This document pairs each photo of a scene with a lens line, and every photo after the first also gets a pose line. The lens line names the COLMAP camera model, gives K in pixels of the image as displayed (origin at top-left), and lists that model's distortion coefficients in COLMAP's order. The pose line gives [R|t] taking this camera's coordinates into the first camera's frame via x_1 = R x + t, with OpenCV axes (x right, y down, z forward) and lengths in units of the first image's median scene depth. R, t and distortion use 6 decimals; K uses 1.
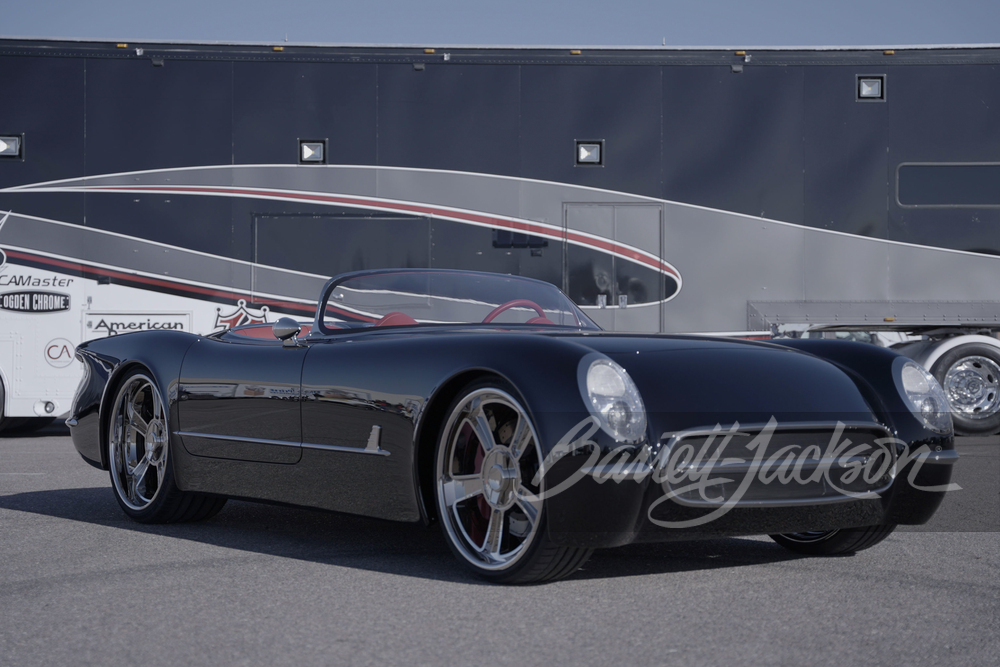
lens RADIAL K [[1906.6, 0, 500.0], [0, 1906.6, 333.5], [0, 0, 1]] dist [0.288084, -0.283309]
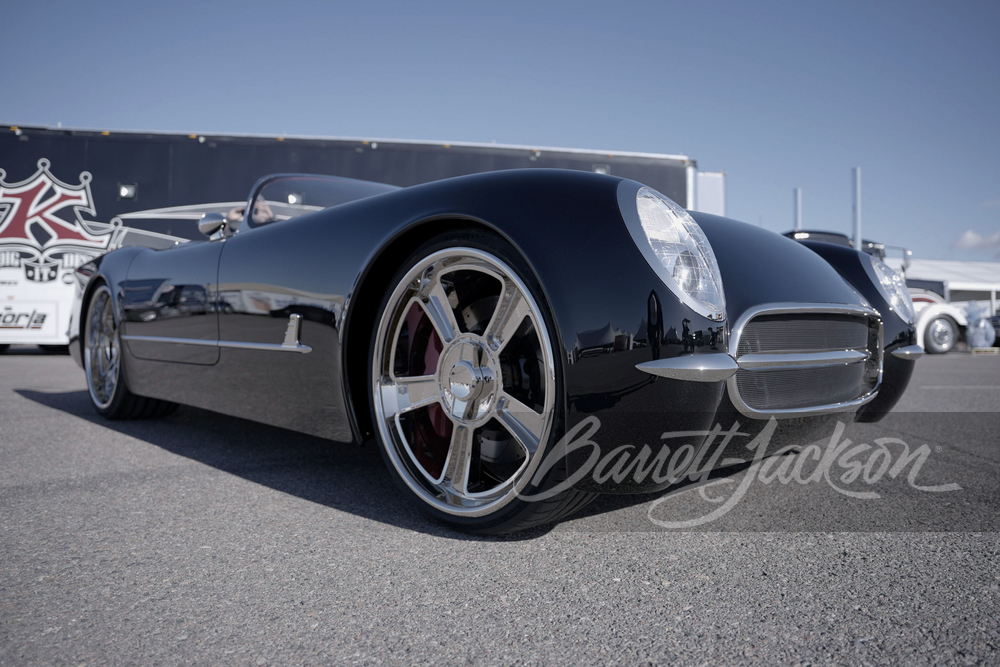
lens RADIAL K [[703.8, 0, 500.0], [0, 703.8, 333.5], [0, 0, 1]] dist [-0.128193, 0.003018]
pose [[0.987757, 0.004428, 0.155937, -0.027272], [-0.005628, 0.999958, 0.007252, 0.055632], [-0.155898, -0.008041, 0.987740, 0.732988]]
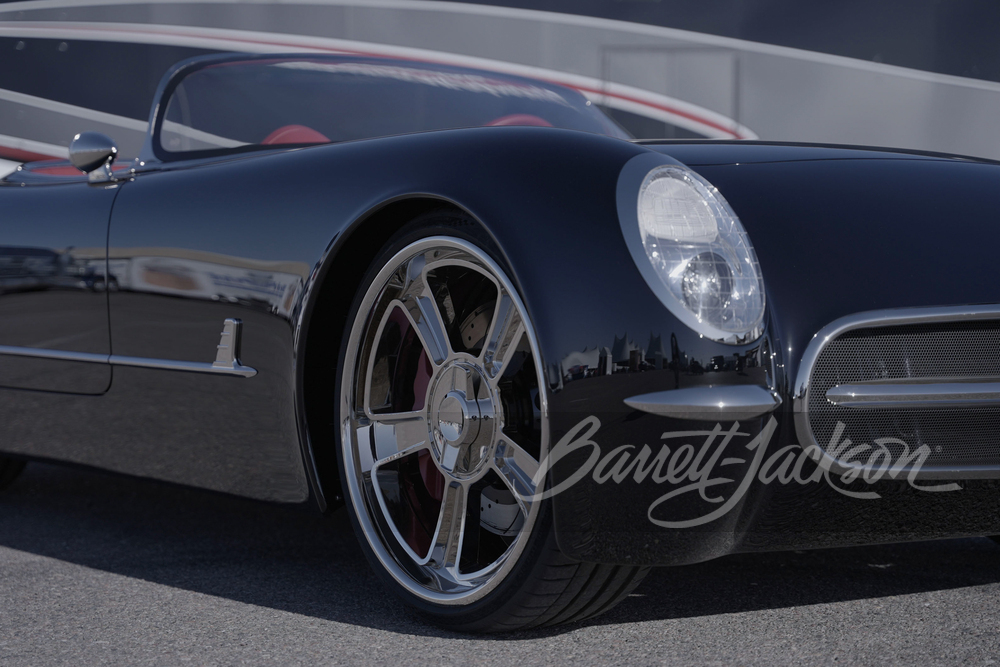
lens RADIAL K [[2027.4, 0, 500.0], [0, 2027.4, 333.5], [0, 0, 1]] dist [0.377808, -0.236283]
pose [[0.999809, -0.000494, -0.019518, 0.019951], [0.001067, 0.999568, 0.029361, 0.037362], [0.019495, -0.029376, 0.999378, 0.464369]]
